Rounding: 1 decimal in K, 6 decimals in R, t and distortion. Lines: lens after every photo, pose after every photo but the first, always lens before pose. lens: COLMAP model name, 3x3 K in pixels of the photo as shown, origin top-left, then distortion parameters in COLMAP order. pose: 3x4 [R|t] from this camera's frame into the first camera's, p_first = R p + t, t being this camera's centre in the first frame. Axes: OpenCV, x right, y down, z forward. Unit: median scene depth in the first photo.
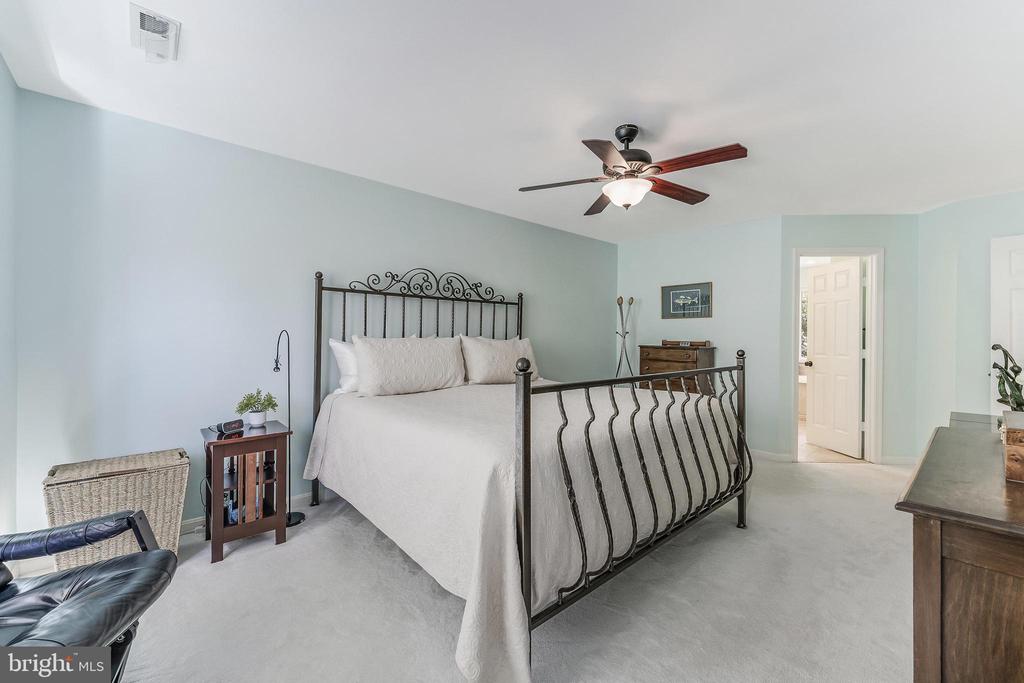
lens RADIAL K [[412.4, 0, 512.0], [0, 412.4, 341.5], [0, 0, 1]] dist [-0.000124, 0.000006]
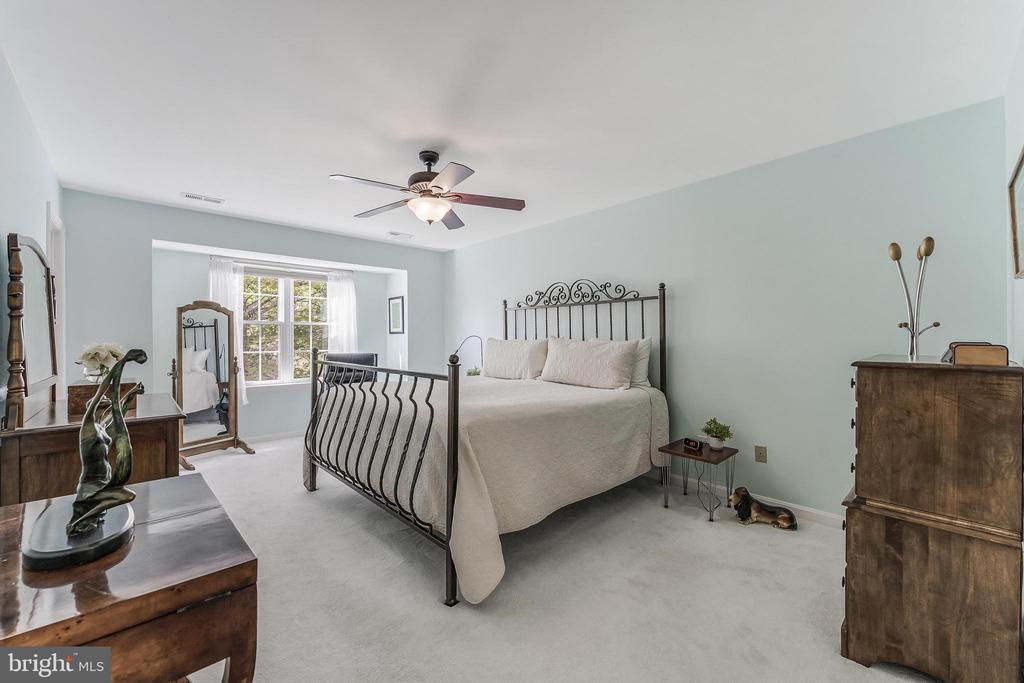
lens RADIAL K [[412.4, 0, 512.0], [0, 412.4, 341.5], [0, 0, 1]] dist [-0.000124, 0.000006]
pose [[0.022952, -0.000346, -0.999737, 0.892038], [-0.004352, 0.999990, -0.000446, -0.002437], [0.999727, 0.004361, 0.022950, 0.755893]]
